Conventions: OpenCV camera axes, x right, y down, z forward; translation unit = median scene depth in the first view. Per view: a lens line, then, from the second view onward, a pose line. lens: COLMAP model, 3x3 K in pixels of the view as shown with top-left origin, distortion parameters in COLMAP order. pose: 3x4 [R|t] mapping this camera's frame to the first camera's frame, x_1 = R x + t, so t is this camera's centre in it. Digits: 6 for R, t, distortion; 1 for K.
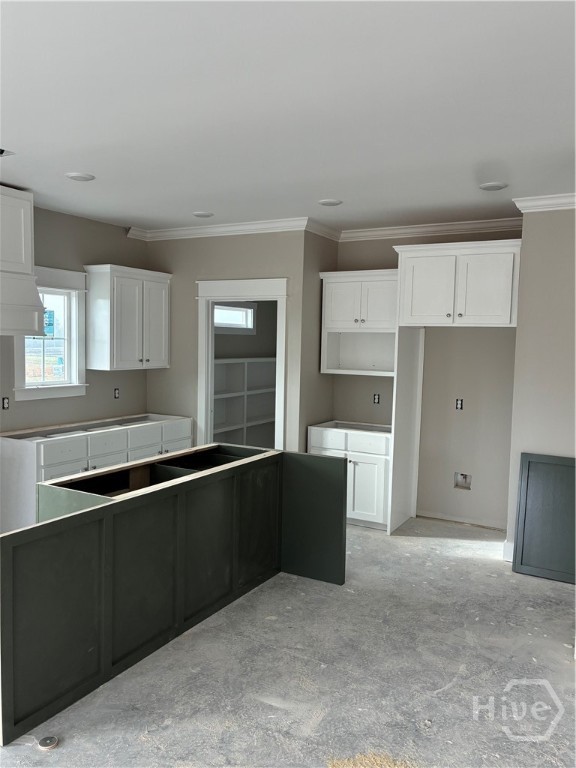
lens RADIAL K [[609.4, 0, 286.9], [0, 609.4, 385.7], [0, 0, 1]] dist [0.032890, -0.015439]
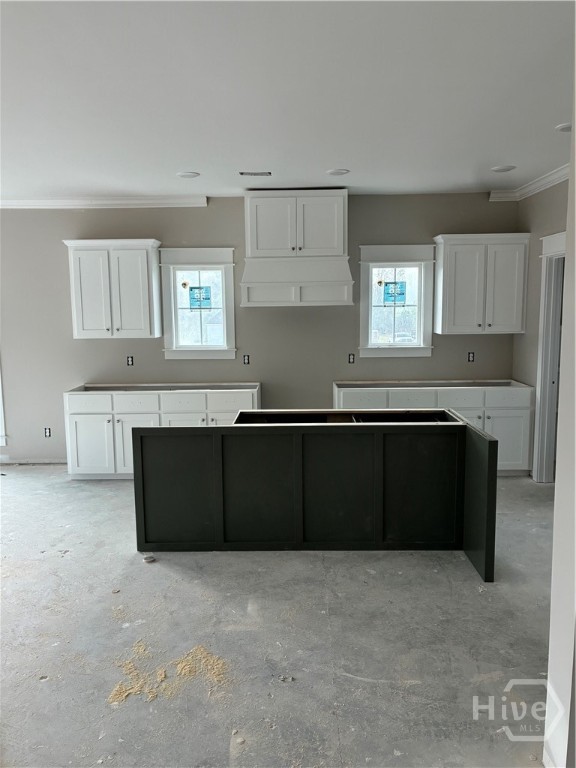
lens RADIAL K [[609.4, 0, 286.6], [0, 609.4, 384.2], [0, 0, 1]] dist [0.032890, -0.015439]
pose [[0.481867, 0.092110, -0.871390, 0.791388], [-0.044818, 0.995749, 0.080472, -0.017776], [0.875097, 0.000277, 0.483947, 0.368240]]
